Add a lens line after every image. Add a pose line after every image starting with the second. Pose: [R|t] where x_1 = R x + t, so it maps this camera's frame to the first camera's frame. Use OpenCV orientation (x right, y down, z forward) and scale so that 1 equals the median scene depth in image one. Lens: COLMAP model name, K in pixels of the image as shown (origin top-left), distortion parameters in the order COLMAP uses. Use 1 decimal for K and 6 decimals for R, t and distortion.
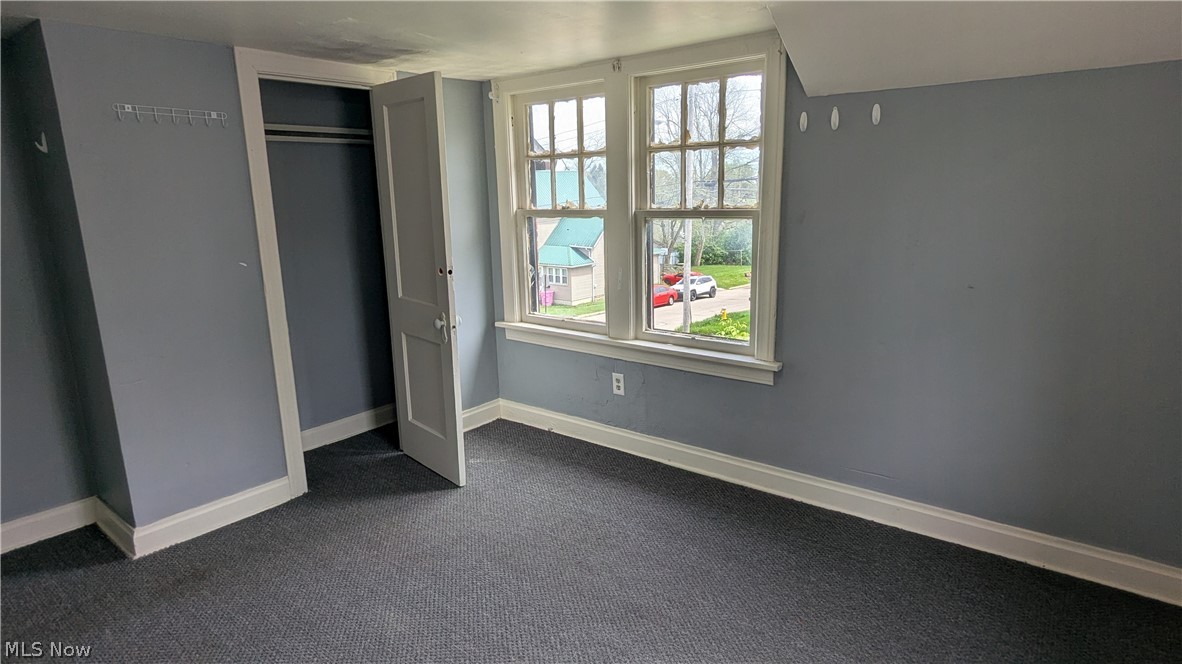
lens RADIAL K [[657.5, 0, 597.9], [0, 657.5, 329.5], [0, 0, 1]] dist [0.000983, -0.000111]
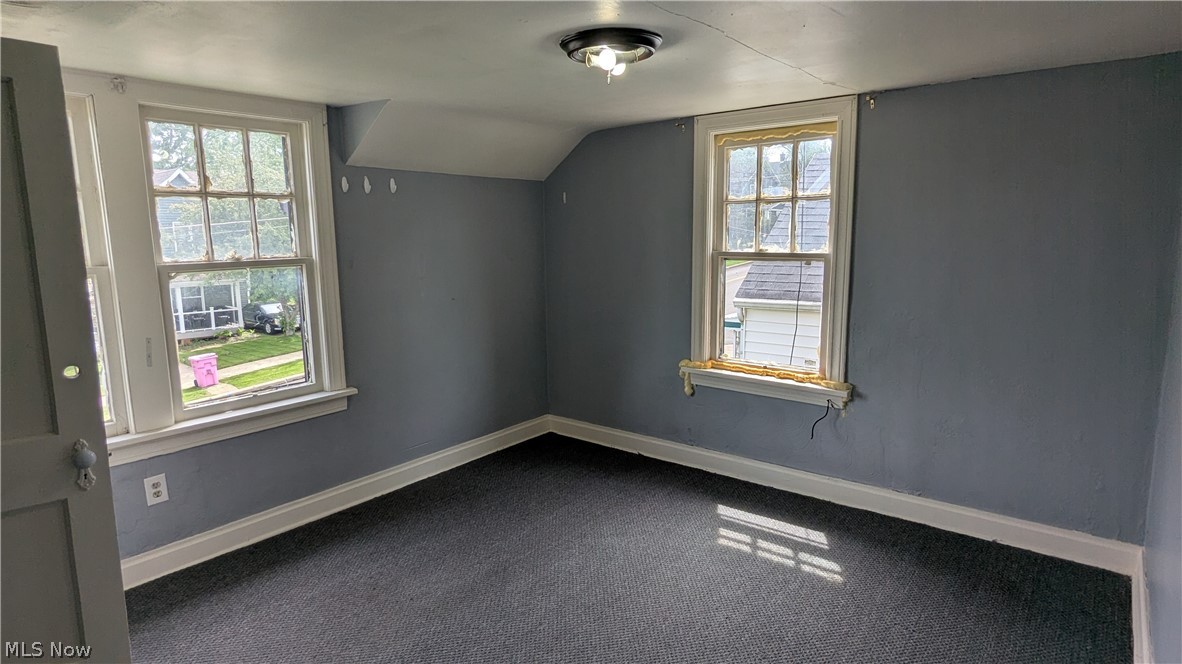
lens RADIAL K [[642.4, 0, 591.0], [0, 642.4, 332.0], [0, 0, 1]] dist [-0.002615, -0.000619]
pose [[0.002150, -0.130855, 0.991399, -0.847339], [0.223805, 0.966316, 0.127059, -0.094553], [-0.974632, 0.221607, 0.031363, 0.542158]]
